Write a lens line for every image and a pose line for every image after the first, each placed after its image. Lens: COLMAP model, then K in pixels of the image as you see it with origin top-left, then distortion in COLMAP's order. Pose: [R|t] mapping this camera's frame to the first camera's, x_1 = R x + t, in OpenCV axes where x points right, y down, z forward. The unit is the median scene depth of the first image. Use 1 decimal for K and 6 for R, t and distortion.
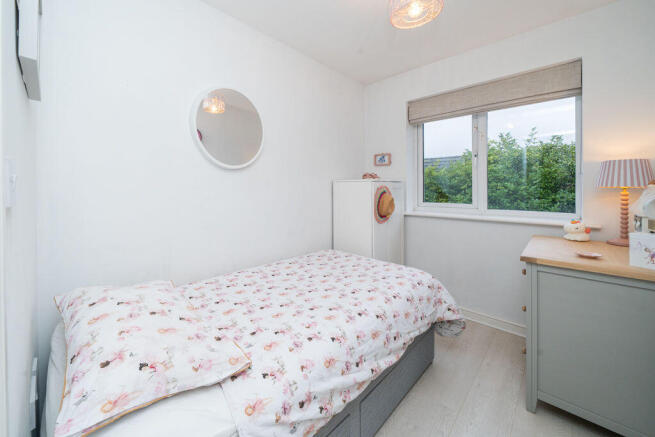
lens RADIAL K [[249.3, 0, 328.1], [0, 249.3, 197.0], [0, 0, 1]] dist [-0.001134, -0.000130]
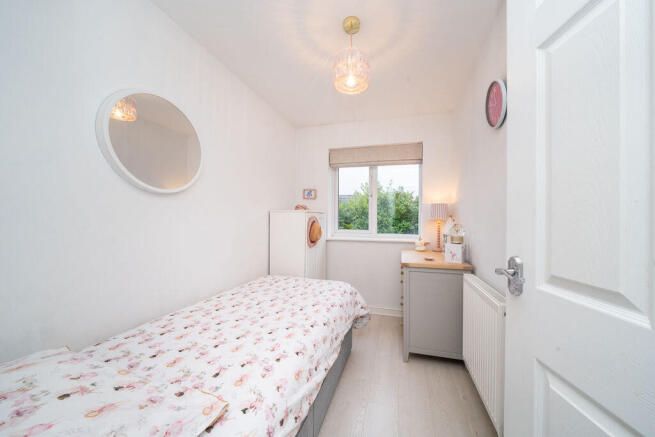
lens RADIAL K [[224.4, 0, 325.1], [0, 224.4, 226.8], [0, 0, 1]] dist [-0.000312, -0.000091]
pose [[0.843481, -0.010182, 0.537063, -0.336917], [0.012496, 0.999922, -0.000669, 0.008033], [-0.537014, 0.007275, 0.843542, 0.073096]]
